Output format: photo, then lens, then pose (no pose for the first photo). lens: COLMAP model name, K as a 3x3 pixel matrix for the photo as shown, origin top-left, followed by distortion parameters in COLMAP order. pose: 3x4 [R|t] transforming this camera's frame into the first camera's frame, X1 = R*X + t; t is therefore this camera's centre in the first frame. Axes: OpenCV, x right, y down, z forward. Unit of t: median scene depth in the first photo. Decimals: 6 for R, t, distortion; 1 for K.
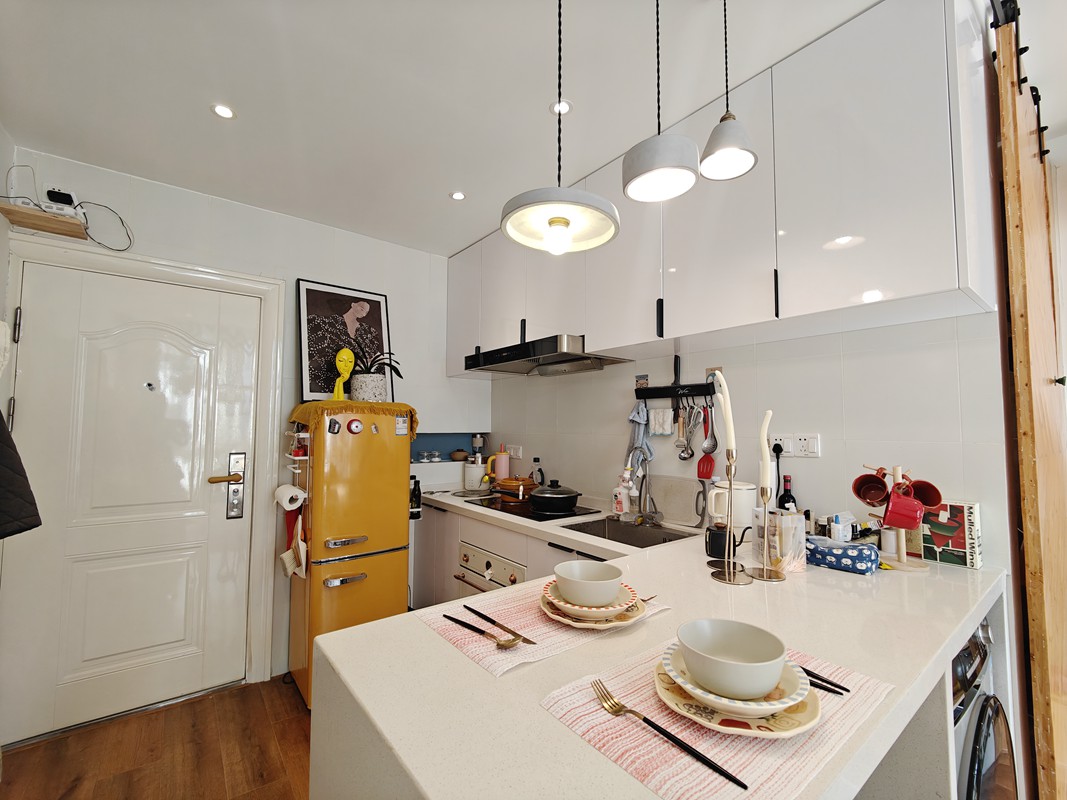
lens RADIAL K [[465.9, 0, 542.0], [0, 465.9, 393.9], [0, 0, 1]] dist [0.012524, -0.009453]
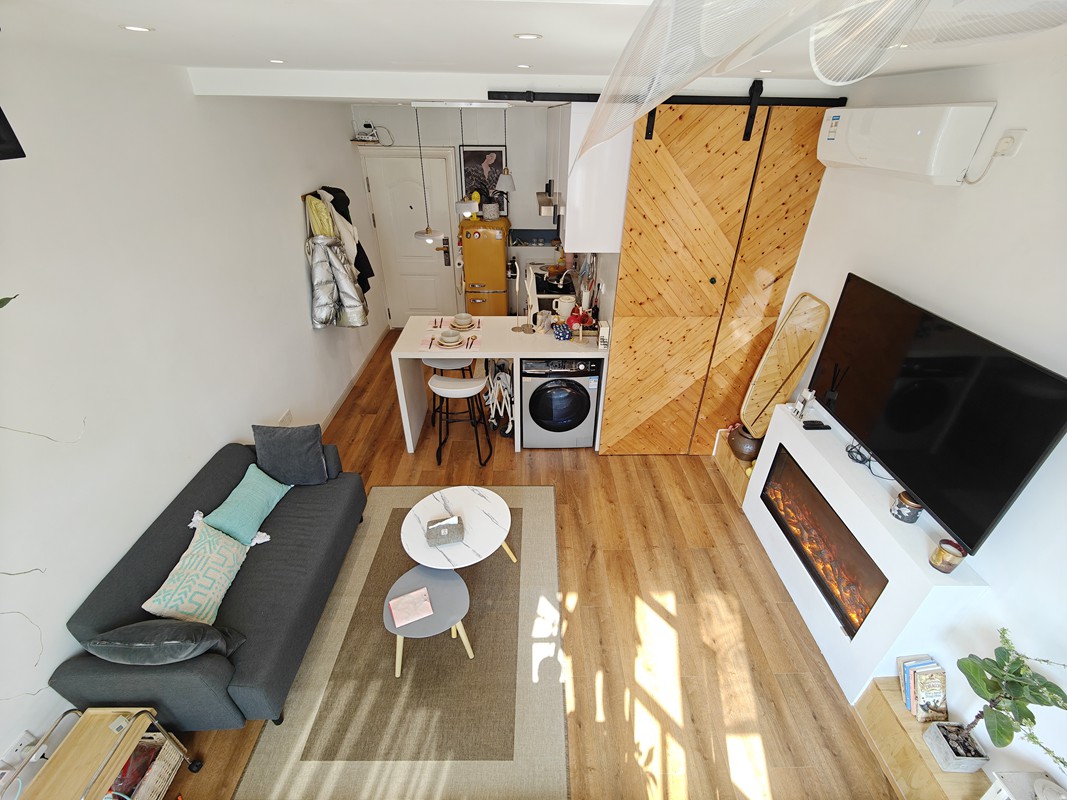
lens RADIAL K [[465.9, 0, 534.9], [0, 465.9, 400.9], [0, 0, 1]] dist [0.012524, -0.009453]
pose [[0.796317, 0.317002, -0.515159, 1.203638], [0.036013, 0.825314, 0.563524, -0.515175], [0.603807, -0.467296, 0.645795, -0.628051]]
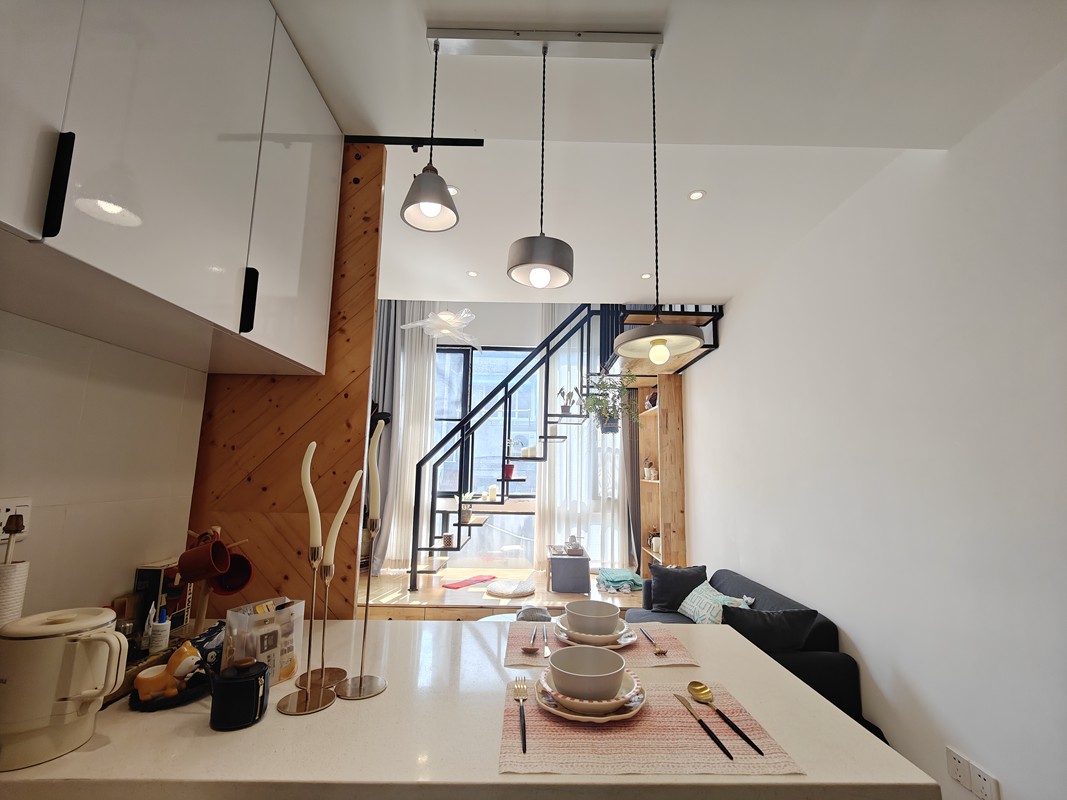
lens RADIAL K [[465.9, 0, 534.5], [0, 465.9, 398.4], [0, 0, 1]] dist [0.012524, -0.009453]
pose [[-0.786184, 0.079075, 0.612913, -0.154669], [-0.057792, 0.978027, -0.200310, 0.032398], [-0.615285, -0.192902, -0.764339, 0.750395]]
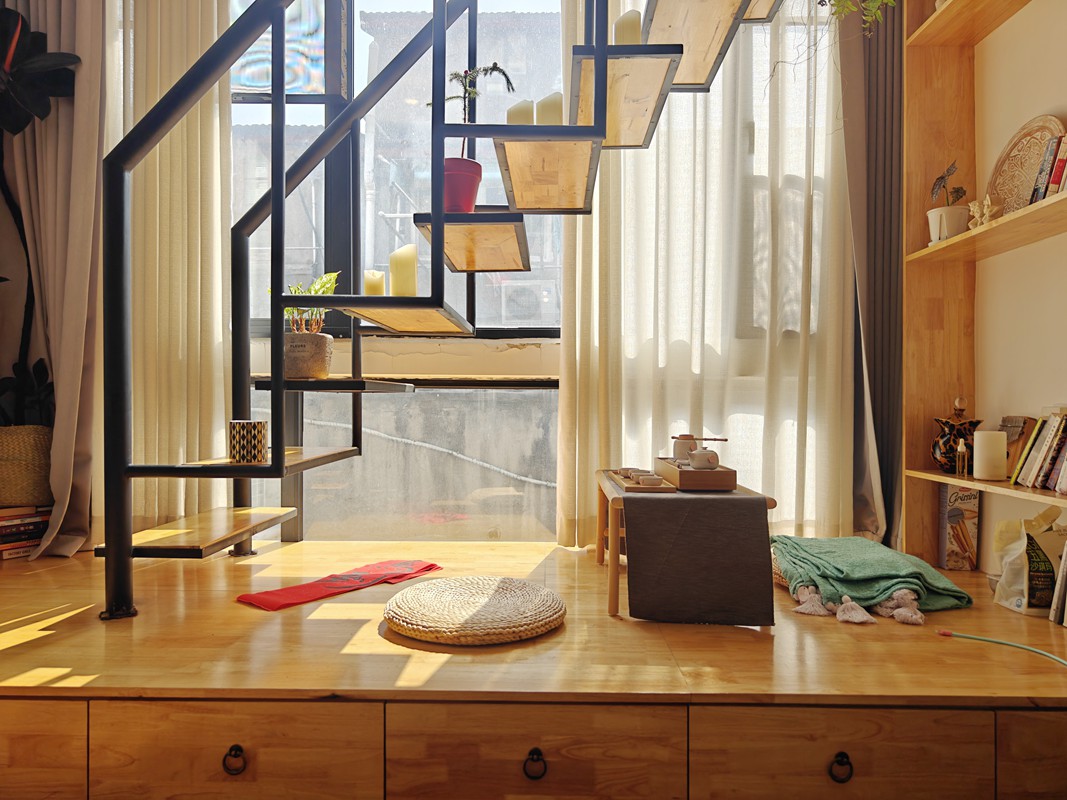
lens RADIAL K [[732.9, 0, 540.2], [0, 732.9, 404.6], [0, 0, 1]] dist [0.019892, -0.005351]
pose [[-0.773496, -0.008896, 0.633738, 0.540502], [-0.048428, 0.997808, -0.045101, 0.213666], [-0.631948, -0.065576, -0.772232, -0.148020]]
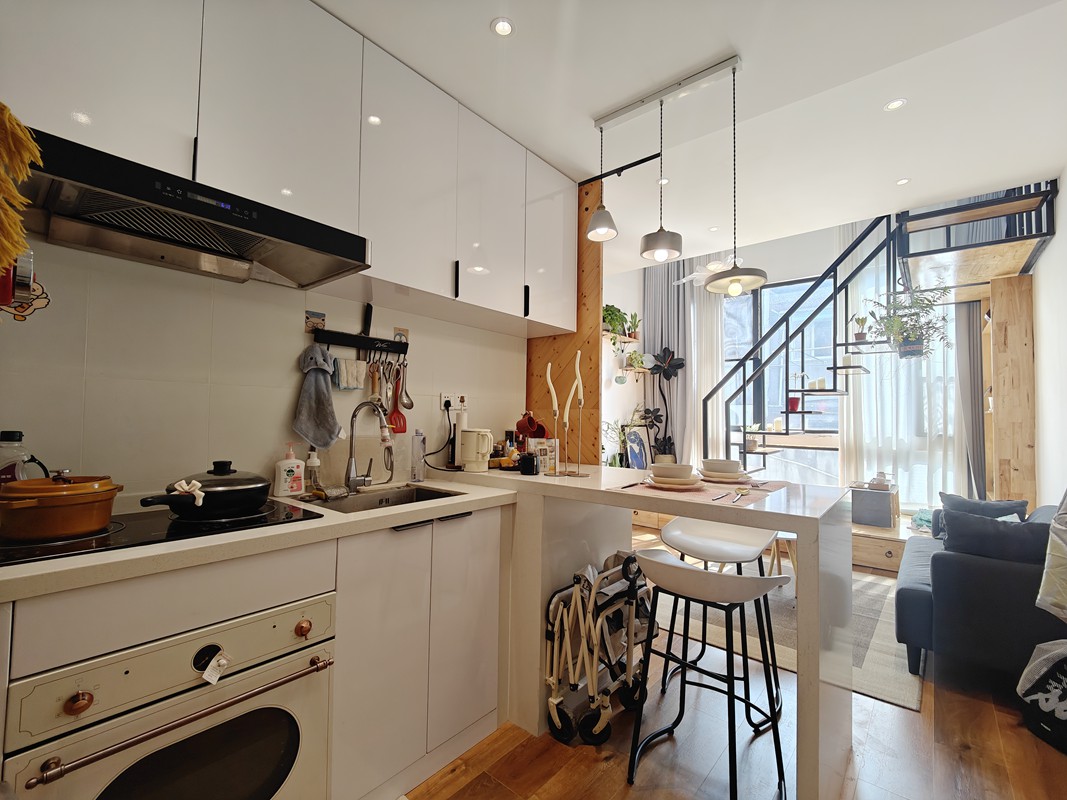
lens RADIAL K [[465.9, 0, 533.3], [0, 465.9, 399.2], [0, 0, 1]] dist [0.012524, -0.009453]
pose [[-0.194516, 0.034152, 0.980305, -0.588171], [-0.077022, 0.995776, -0.049974, 0.110346], [-0.977871, -0.085226, -0.191064, 0.746056]]
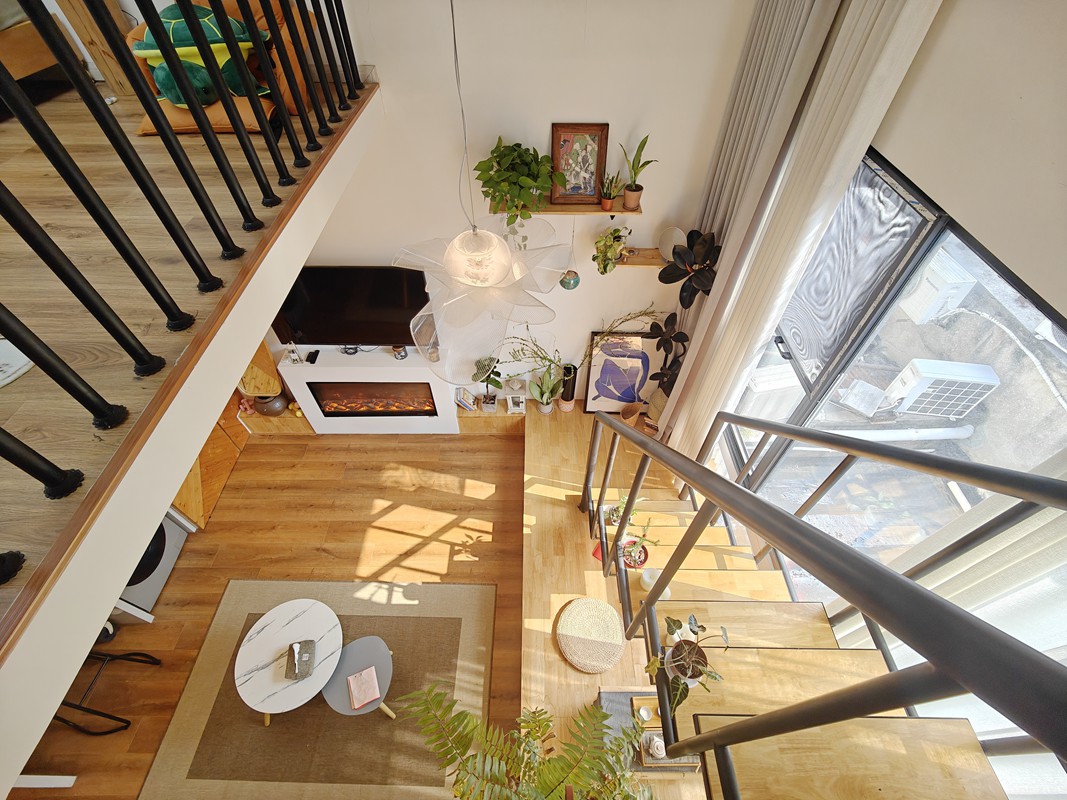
lens RADIAL K [[465.9, 0, 537.6], [0, 465.9, 397.6], [0, 0, 1]] dist [0.012524, -0.009453]
pose [[0.614108, -0.598213, 0.514793, 0.732879], [-0.058609, 0.615911, 0.785633, -1.024744], [-0.787043, -0.512635, 0.343175, -0.730063]]
